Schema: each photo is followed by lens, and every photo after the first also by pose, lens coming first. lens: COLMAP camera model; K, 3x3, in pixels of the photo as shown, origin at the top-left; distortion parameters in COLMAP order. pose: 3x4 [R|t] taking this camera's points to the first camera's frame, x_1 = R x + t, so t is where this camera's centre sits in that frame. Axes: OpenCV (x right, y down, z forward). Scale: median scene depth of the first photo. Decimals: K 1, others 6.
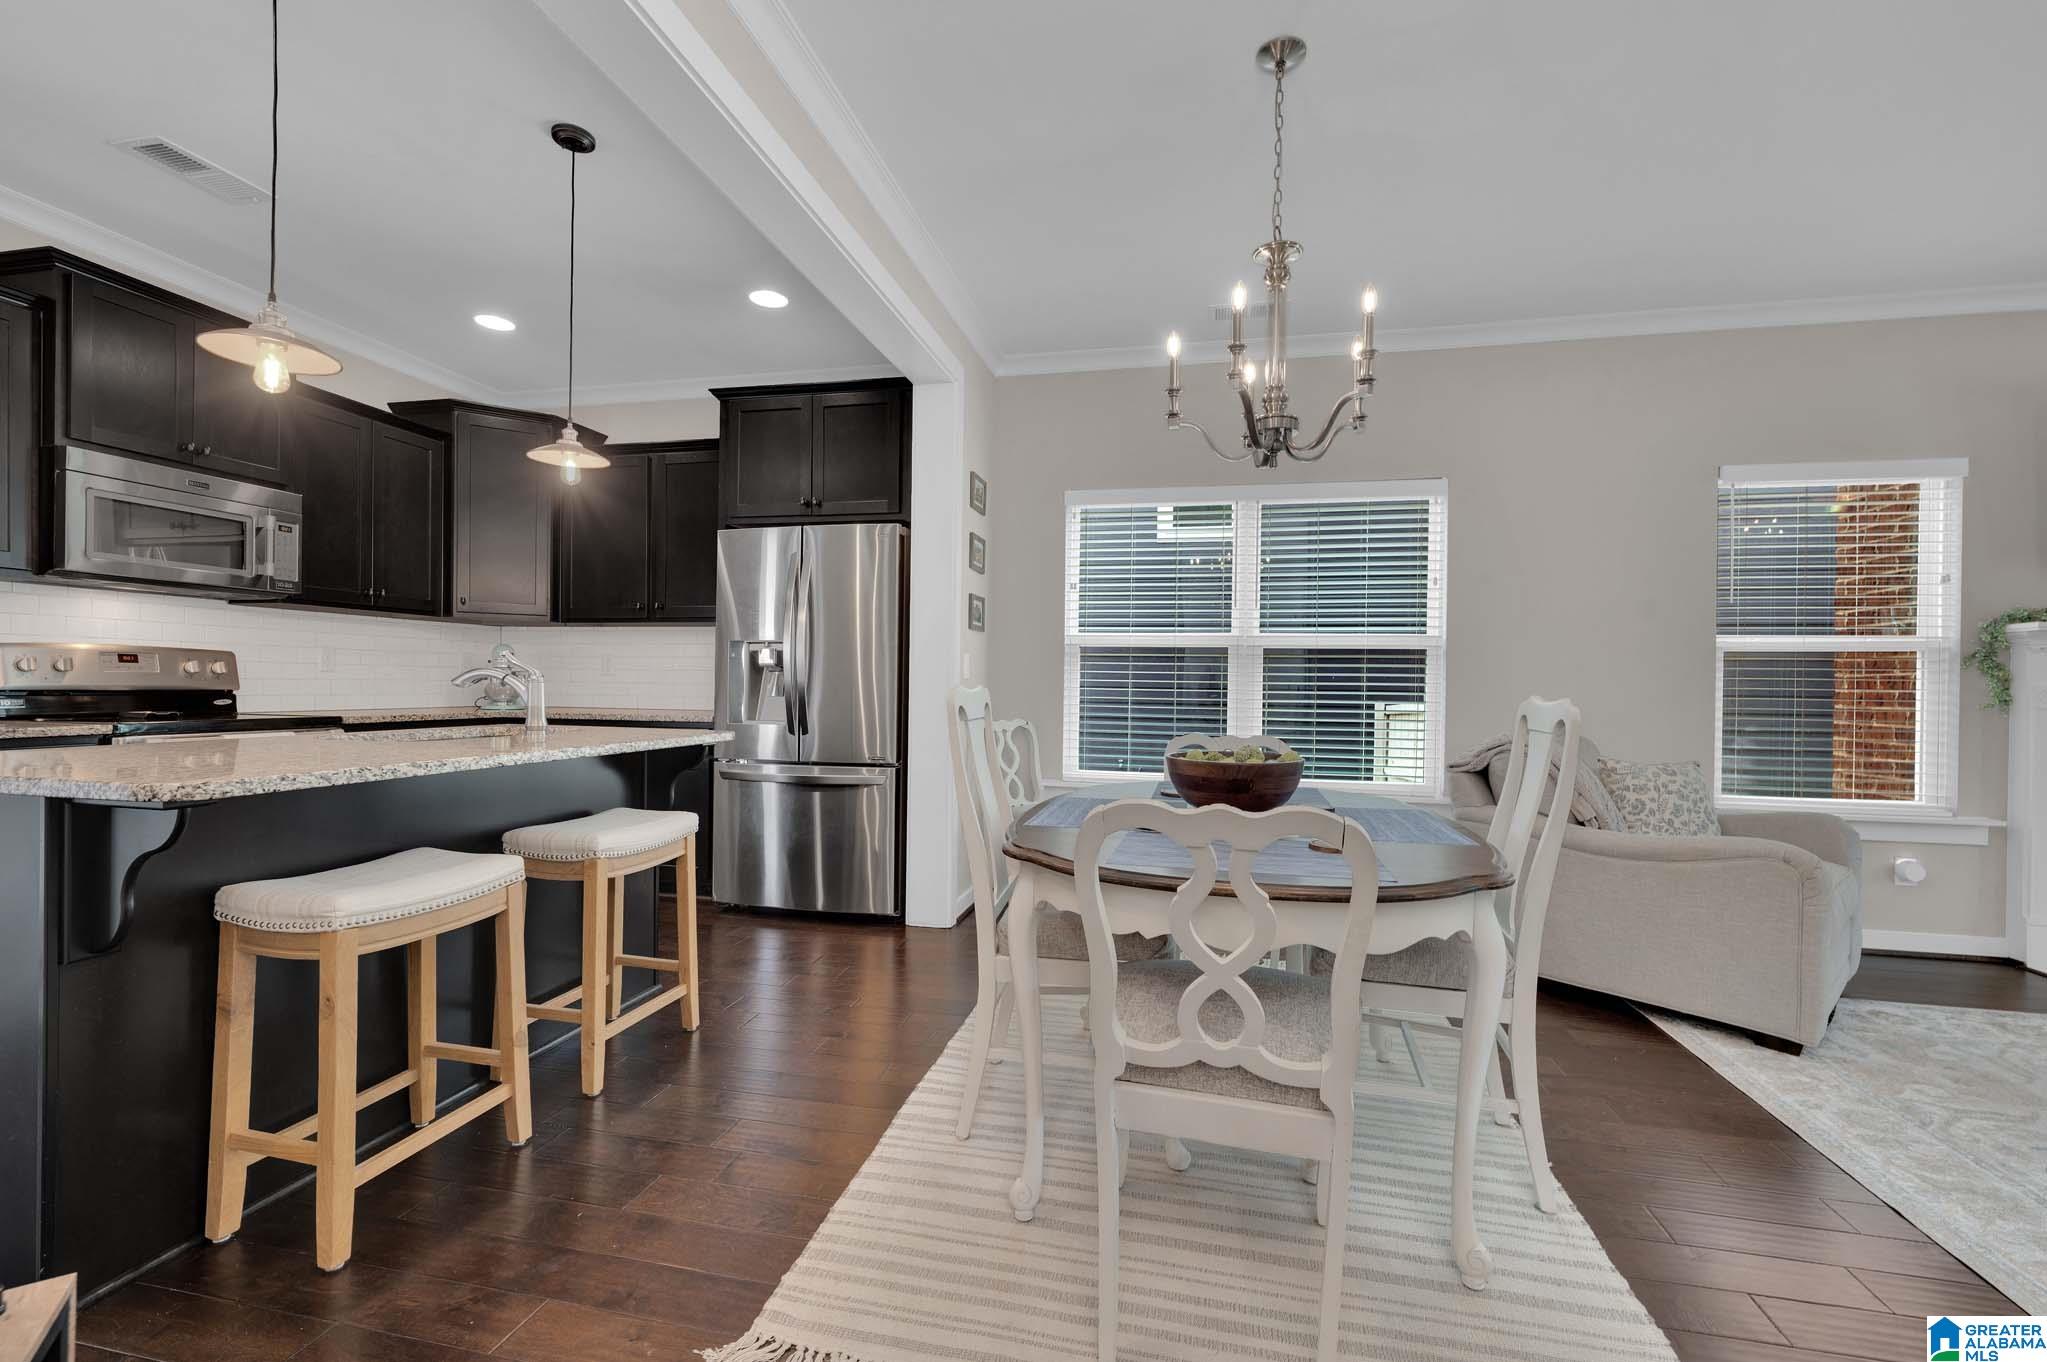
lens RADIAL K [[807.1, 0, 1061.8], [0, 807.1, 692.0], [0, 0, 1]] dist [-0.002423, 0.000198]
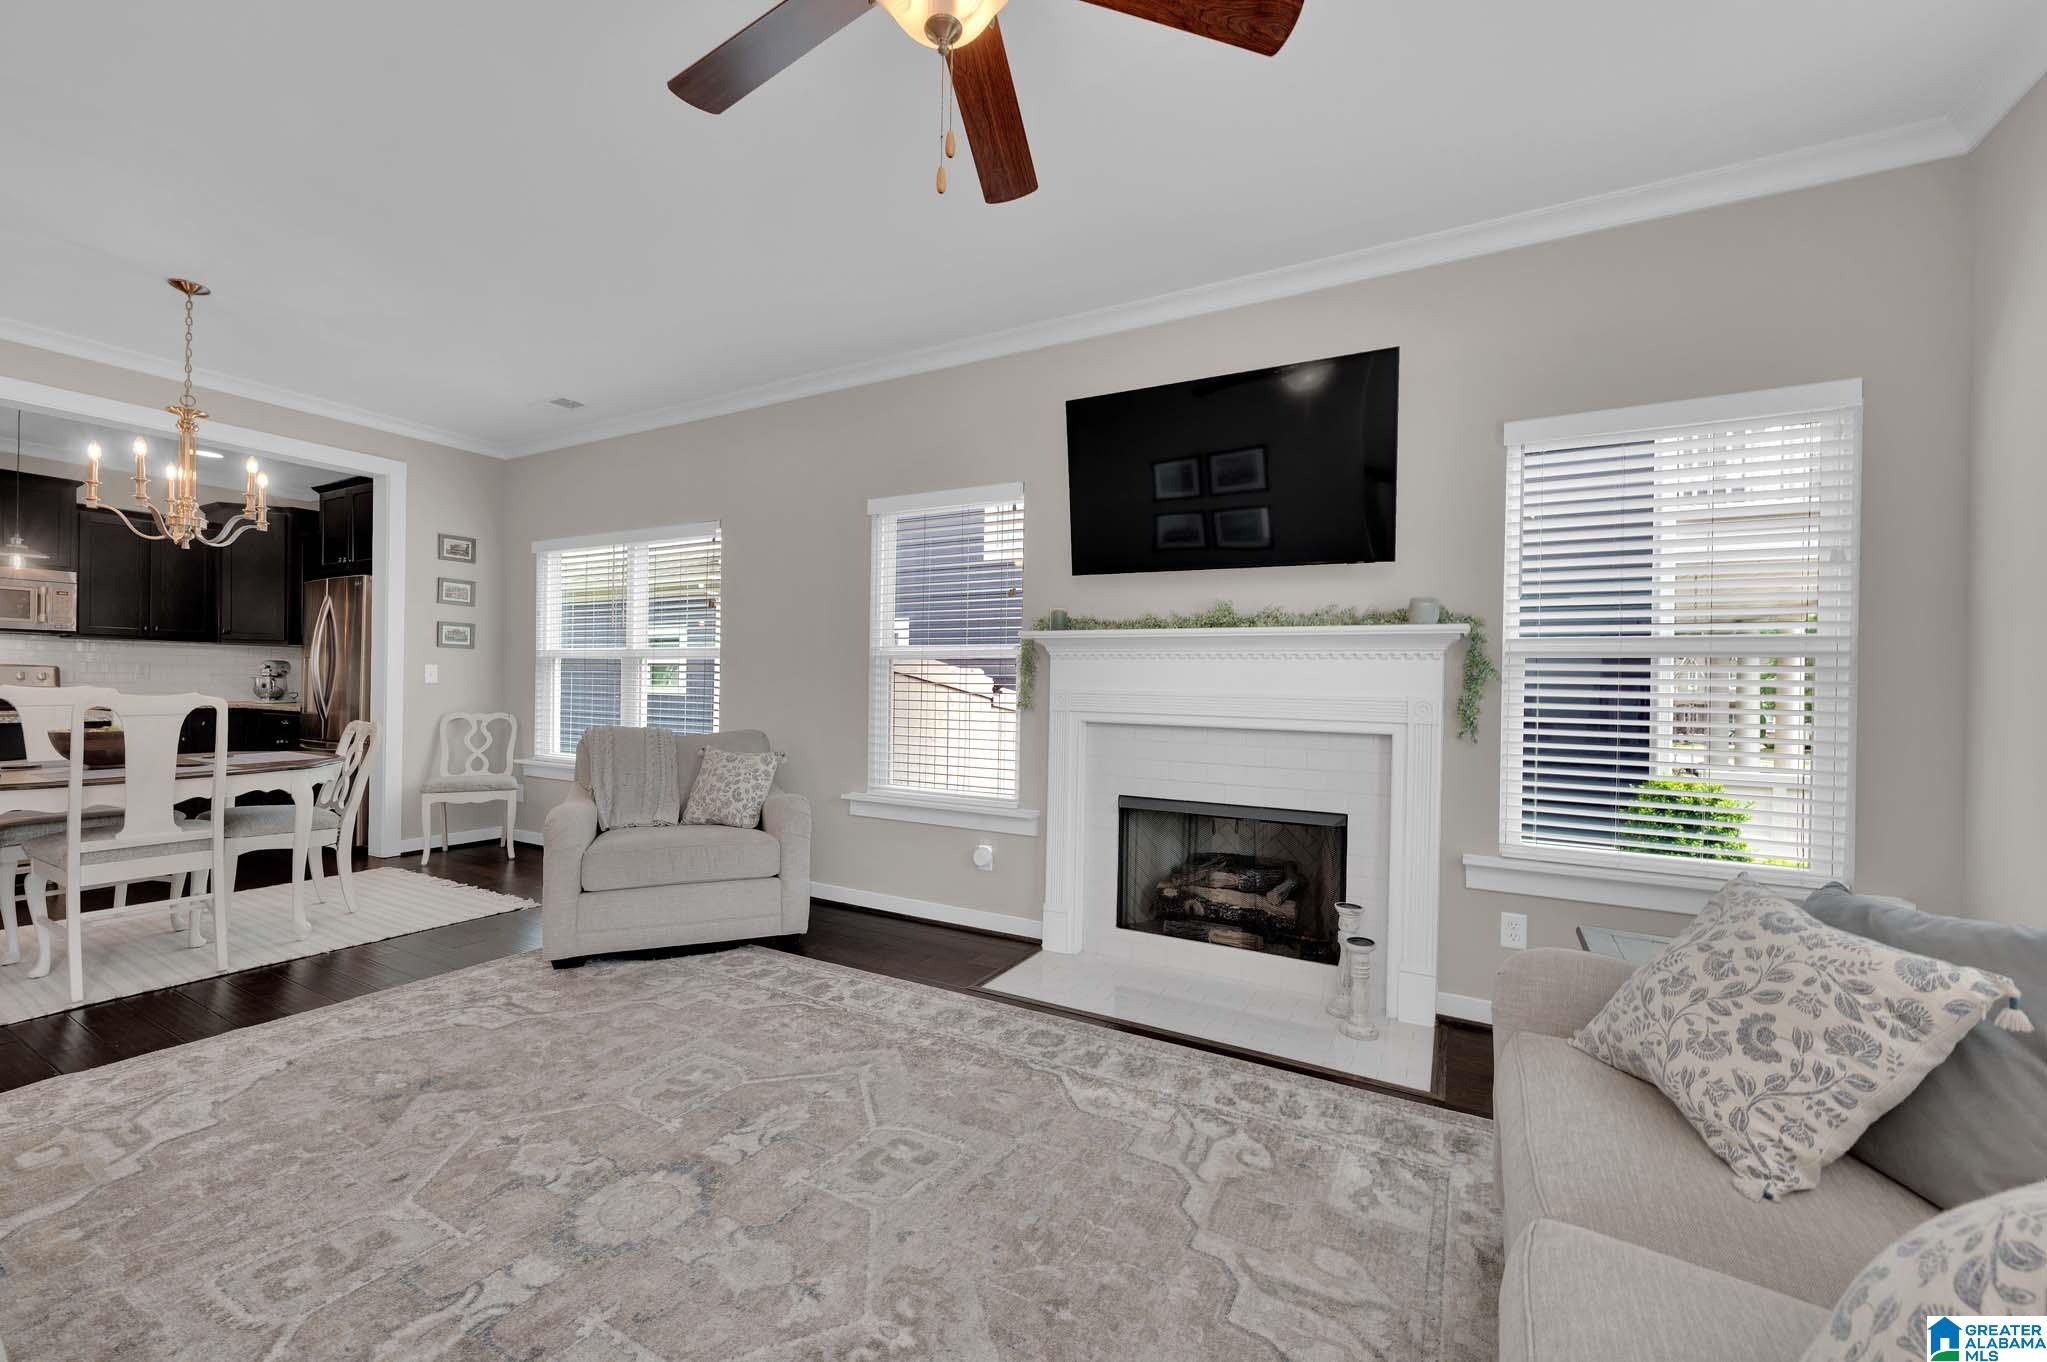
lens RADIAL K [[807.1, 0, 1023.7], [0, 807.1, 686.9], [0, 0, 1]] dist [-0.002423, 0.000198]
pose [[0.956471, 0.004291, -0.291794, 1.291894], [-0.008870, 0.999857, -0.014371, 0.002548], [0.291691, 0.016334, 0.956373, -0.026250]]
